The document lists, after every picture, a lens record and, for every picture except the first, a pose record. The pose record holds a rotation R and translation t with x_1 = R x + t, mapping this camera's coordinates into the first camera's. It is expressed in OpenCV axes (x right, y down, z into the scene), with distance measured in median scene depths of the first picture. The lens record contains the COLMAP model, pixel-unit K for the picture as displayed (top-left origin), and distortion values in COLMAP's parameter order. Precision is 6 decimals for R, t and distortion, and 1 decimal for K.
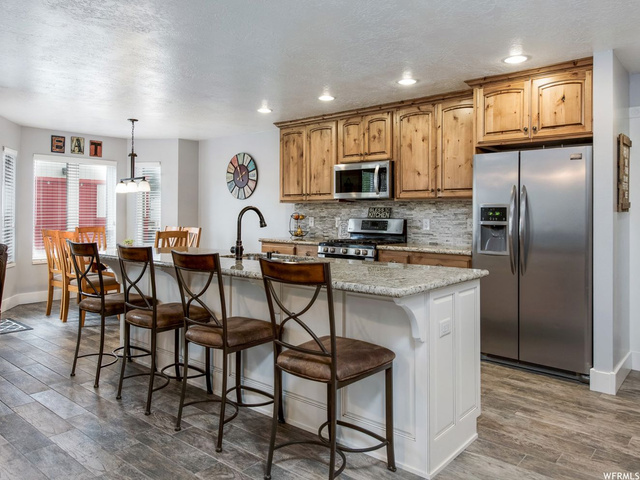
lens RADIAL K [[509.4, 0, 304.4], [0, 509.4, 213.2], [0, 0, 1]] dist [0.033560, 0.001603]
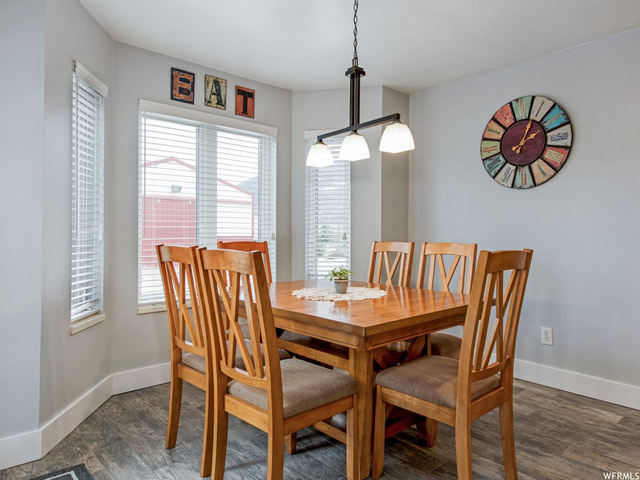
lens RADIAL K [[420.5, 0, 324.0], [0, 420.5, 240.1], [0, 0, 1]] dist [0.007531, -0.000316]
pose [[0.996074, 0.002046, -0.088502, -0.290902], [-0.000668, 0.999878, 0.015596, 0.019504], [0.088524, -0.015476, 0.995954, 0.567427]]
